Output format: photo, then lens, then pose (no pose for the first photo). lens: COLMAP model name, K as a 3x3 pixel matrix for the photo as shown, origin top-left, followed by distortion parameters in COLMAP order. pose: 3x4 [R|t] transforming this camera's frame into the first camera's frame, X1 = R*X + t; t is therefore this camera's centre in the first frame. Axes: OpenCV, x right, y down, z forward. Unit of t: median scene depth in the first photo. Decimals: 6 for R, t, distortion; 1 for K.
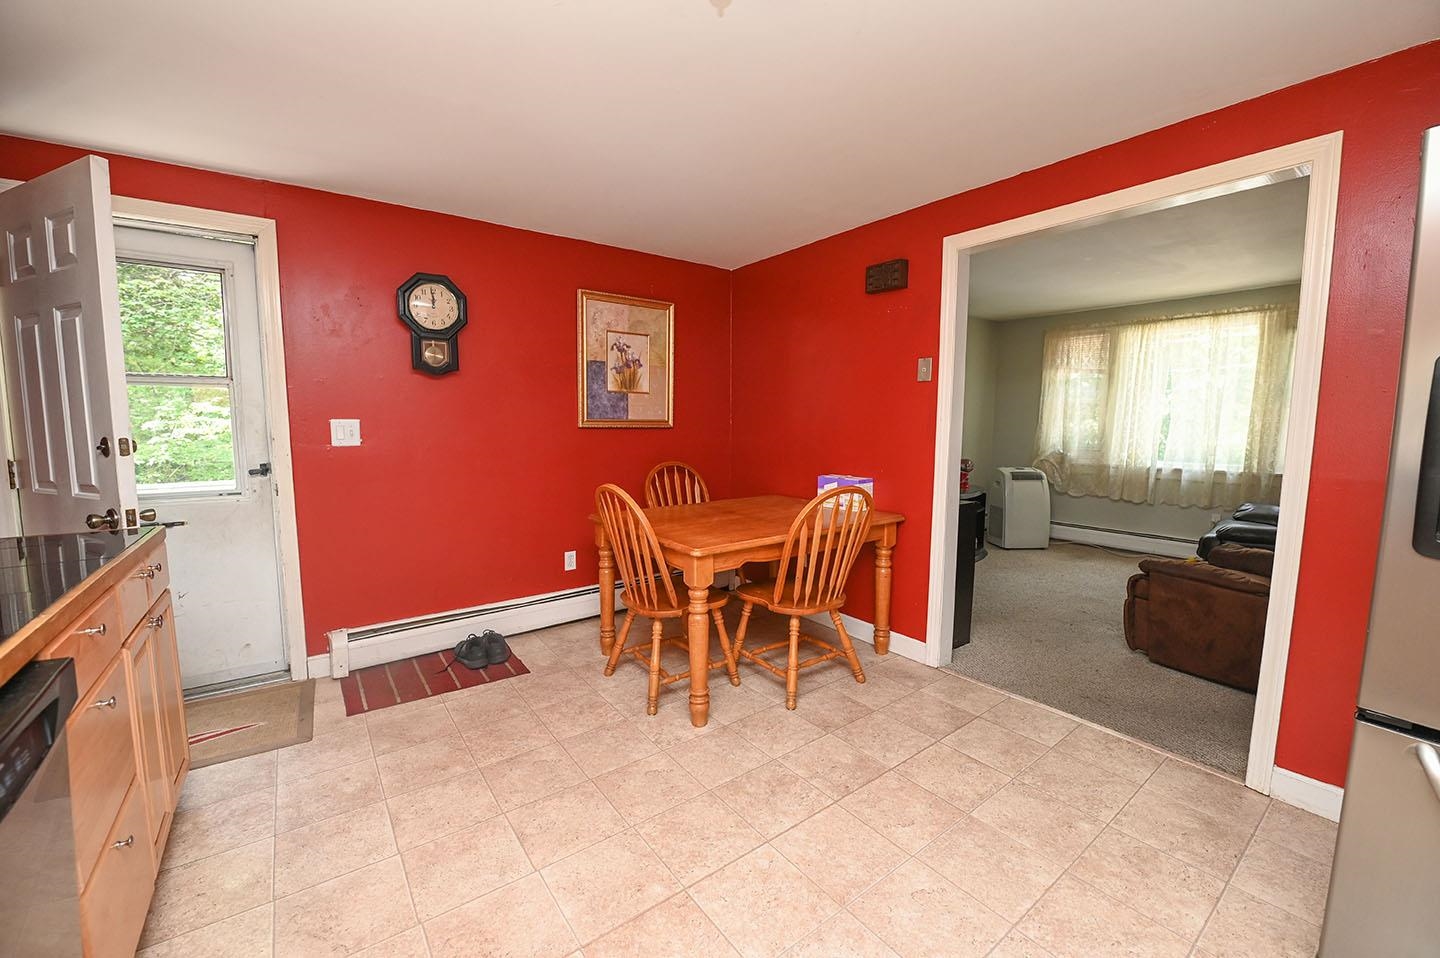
lens RADIAL K [[573.8, 0, 721.4], [0, 573.8, 482.9], [0, 0, 1]] dist [-0.021305, -0.000433]
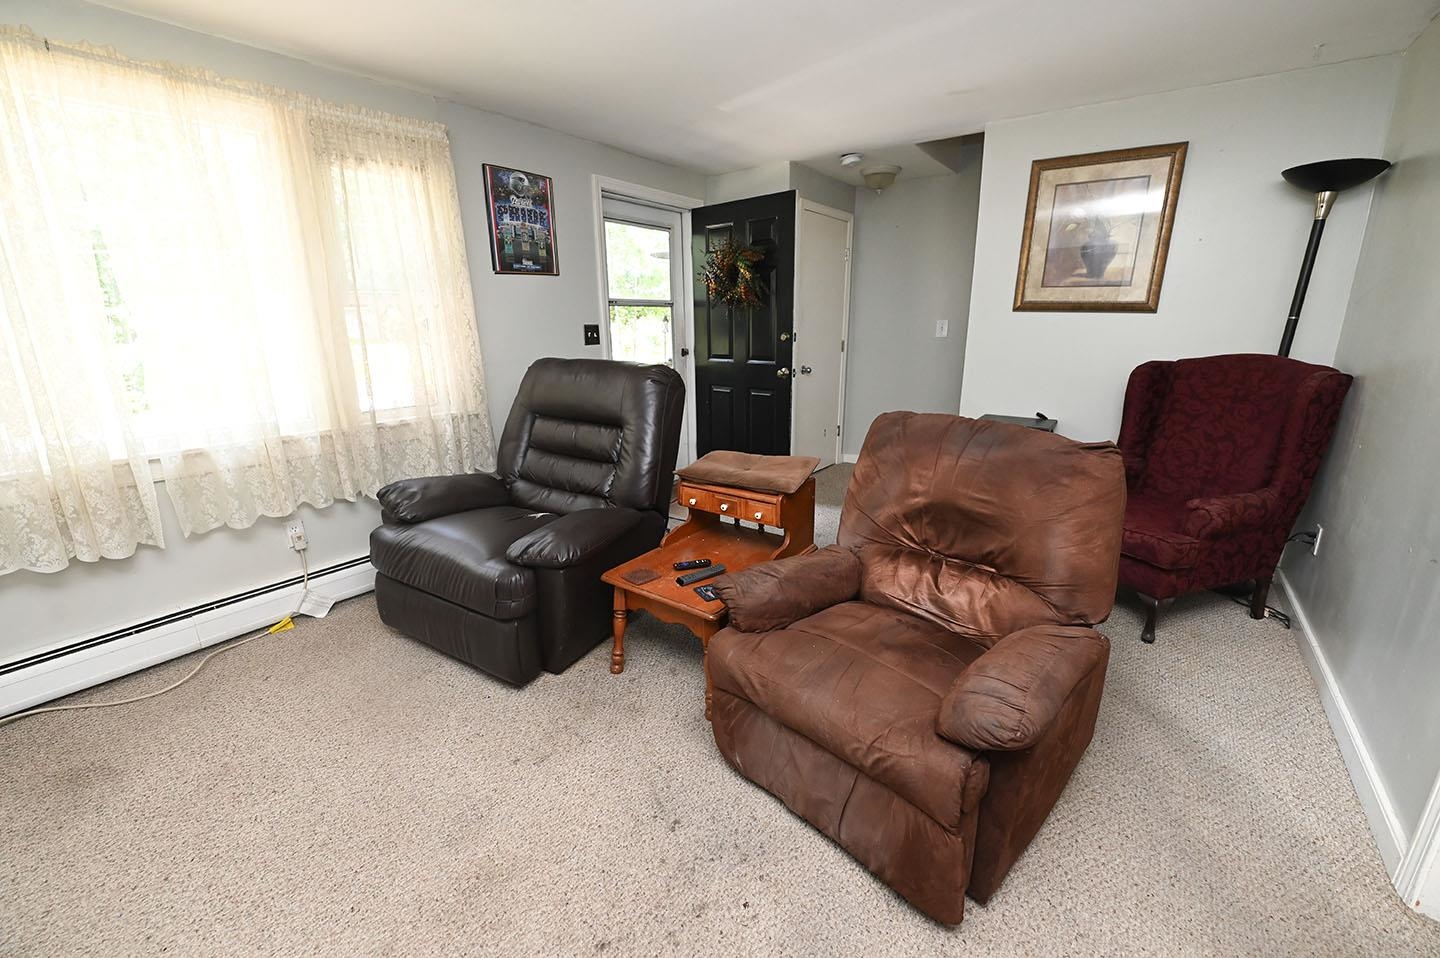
lens RADIAL K [[573.8, 0, 716.8], [0, 573.8, 476.7], [0, 0, 1]] dist [-0.021305, -0.000433]
pose [[-0.271606, -0.248557, 0.929758, 0.700961], [0.120219, 0.949745, 0.289019, -0.195991], [-0.954871, 0.190274, -0.228075, 1.709813]]
